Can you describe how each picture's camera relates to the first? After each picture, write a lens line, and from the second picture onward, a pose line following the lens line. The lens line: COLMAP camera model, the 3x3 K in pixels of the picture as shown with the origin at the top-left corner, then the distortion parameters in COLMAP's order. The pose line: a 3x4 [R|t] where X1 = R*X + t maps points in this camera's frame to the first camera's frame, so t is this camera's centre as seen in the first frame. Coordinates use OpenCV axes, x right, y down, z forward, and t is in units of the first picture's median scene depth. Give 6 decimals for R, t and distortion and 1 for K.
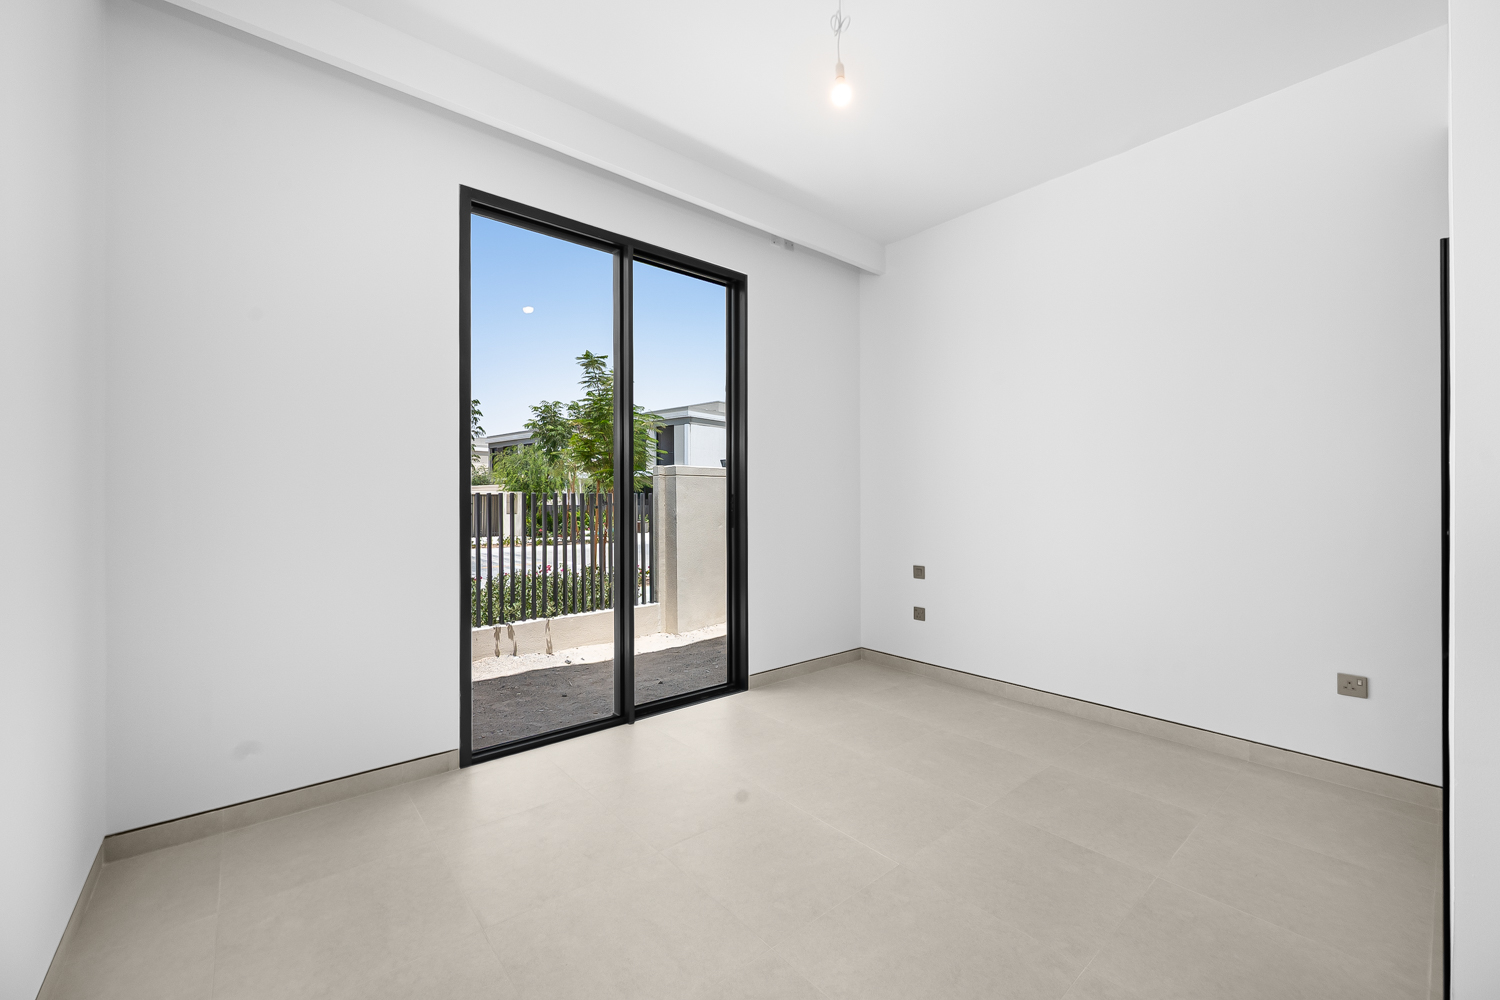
lens RADIAL K [[599.0, 0, 749.6], [0, 599.0, 499.2], [0, 0, 1]] dist [0.012089, -0.000141]
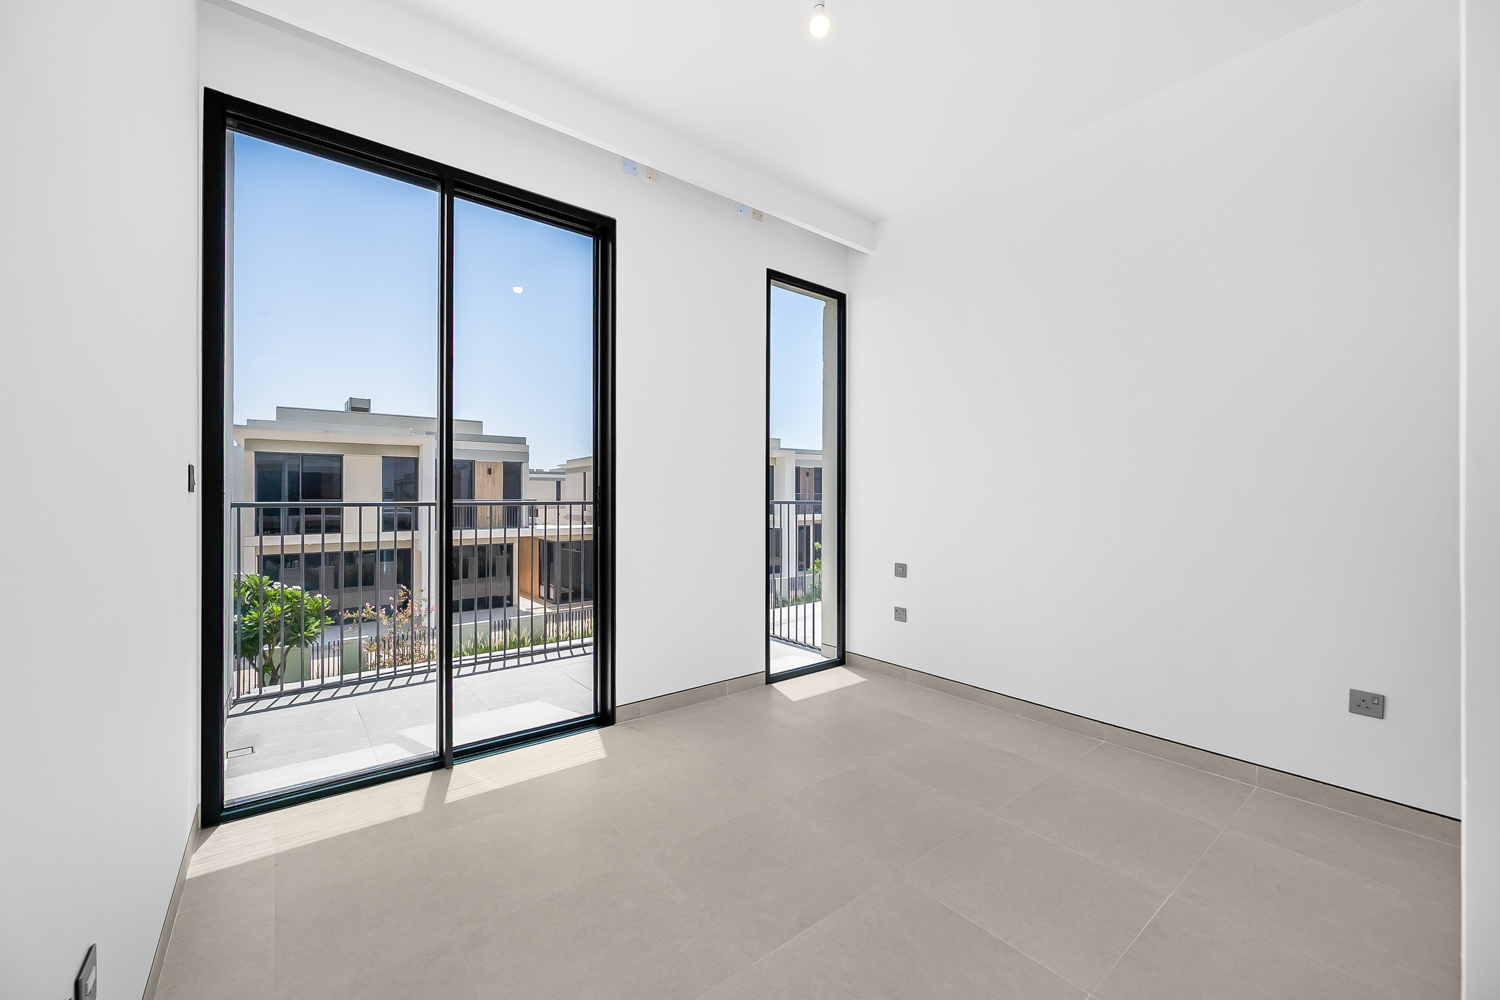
lens RADIAL K [[599.0, 0, 749.7], [0, 599.0, 502.0], [0, 0, 1]] dist [0.012089, -0.000141]
pose [[0.999251, -0.001165, -0.038682, 0.245698], [0.001835, 0.999849, 0.017292, -0.001227], [0.038656, -0.017350, 0.999102, 0.210133]]
